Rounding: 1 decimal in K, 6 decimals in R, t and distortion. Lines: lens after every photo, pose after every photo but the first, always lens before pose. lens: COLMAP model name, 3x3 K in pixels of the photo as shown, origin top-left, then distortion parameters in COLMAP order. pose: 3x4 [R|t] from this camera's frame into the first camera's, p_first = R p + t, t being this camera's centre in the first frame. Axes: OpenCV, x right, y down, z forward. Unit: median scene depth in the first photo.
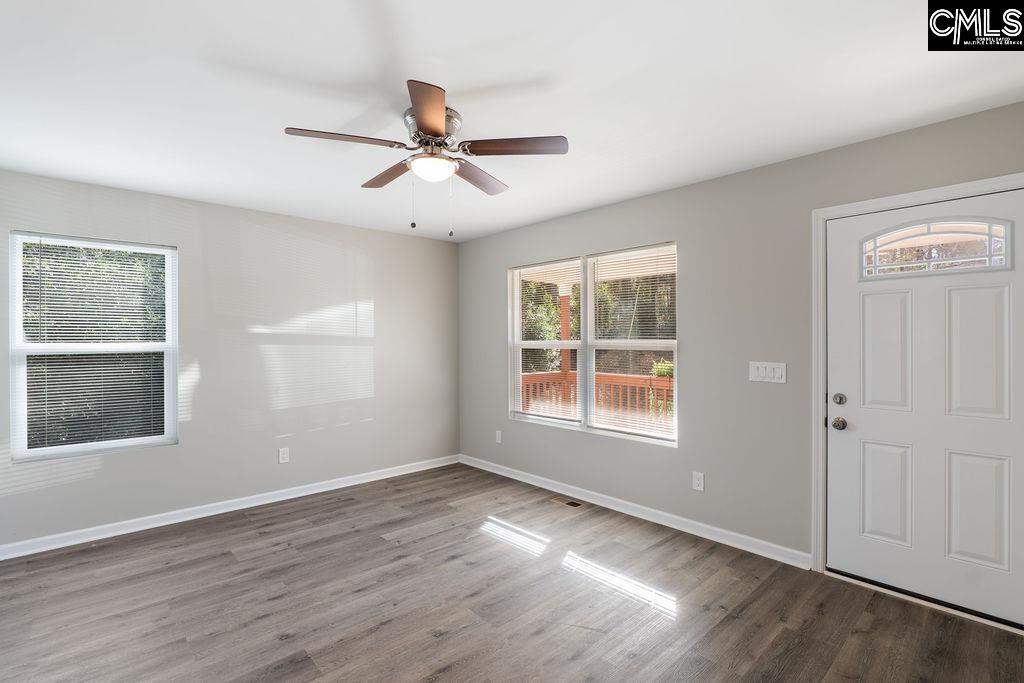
lens RADIAL K [[478.8, 0, 507.3], [0, 478.8, 345.9], [0, 0, 1]] dist [-0.017909, 0.001206]
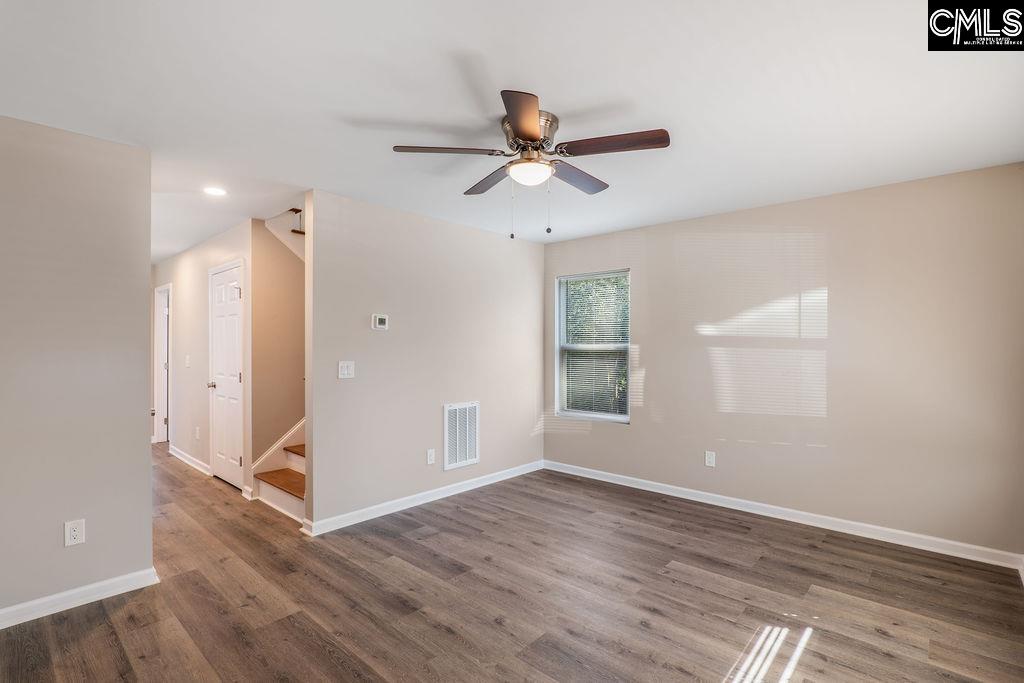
lens RADIAL K [[478.8, 0, 507.3], [0, 478.8, 345.9], [0, 0, 1]] dist [-0.017909, 0.001206]
pose [[0.088503, 0.004783, -0.996064, 0.565515], [-0.010843, 0.999934, 0.003838, -0.005550], [0.996017, 0.010461, 0.088549, 0.574380]]
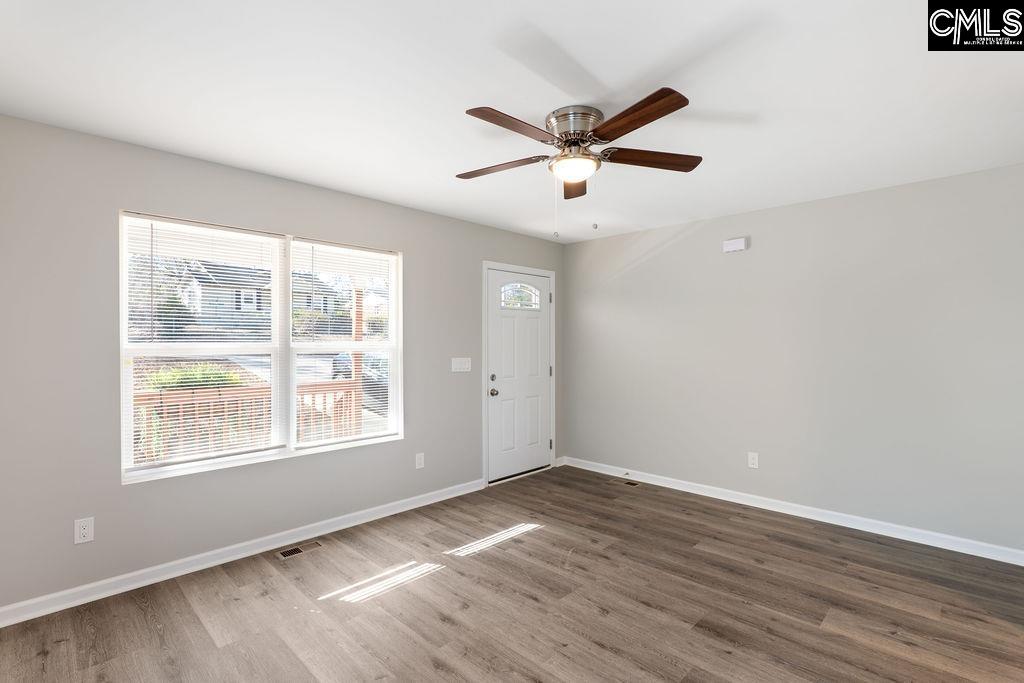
lens RADIAL K [[482.1, 0, 512.0], [0, 482.1, 341.5], [0, 0, 1]] dist [-0.018680, 0.000456]
pose [[-0.065581, 0.005667, 0.997831, -0.766755], [0.012050, 0.999915, -0.004887, -0.004346], [-0.997775, 0.011703, -0.065643, 0.797195]]
